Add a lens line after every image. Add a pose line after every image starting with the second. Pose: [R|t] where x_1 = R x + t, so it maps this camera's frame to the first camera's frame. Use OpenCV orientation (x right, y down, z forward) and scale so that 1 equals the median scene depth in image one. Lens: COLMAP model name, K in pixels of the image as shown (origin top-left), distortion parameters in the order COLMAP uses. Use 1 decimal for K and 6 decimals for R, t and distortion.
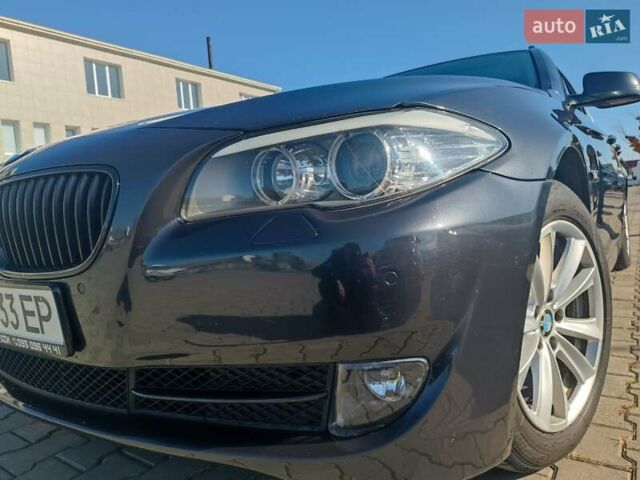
lens RADIAL K [[467.9, 0, 320.5], [0, 467.9, 243.5], [0, 0, 1]] dist [-0.014108, 0.003582]
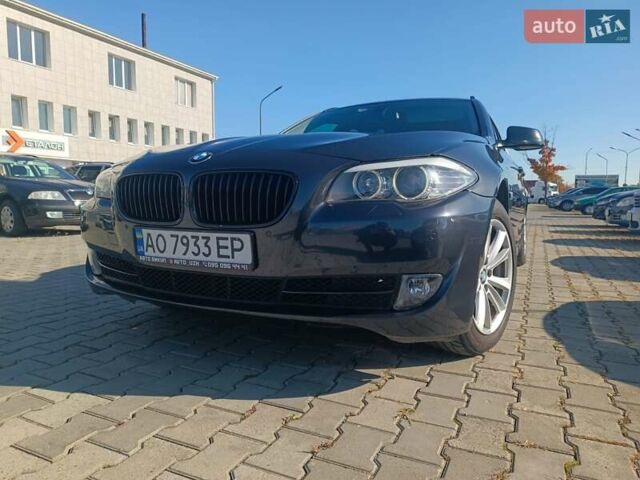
lens RADIAL K [[467.9, 0, 318.1], [0, 467.9, 240.3], [0, 0, 1]] dist [-0.014108, 0.003582]
pose [[0.983191, 0.068233, 0.169354, -0.421176], [-0.069088, 0.997610, -0.000846, 0.073422], [-0.169006, -0.010869, 0.985555, -0.611763]]
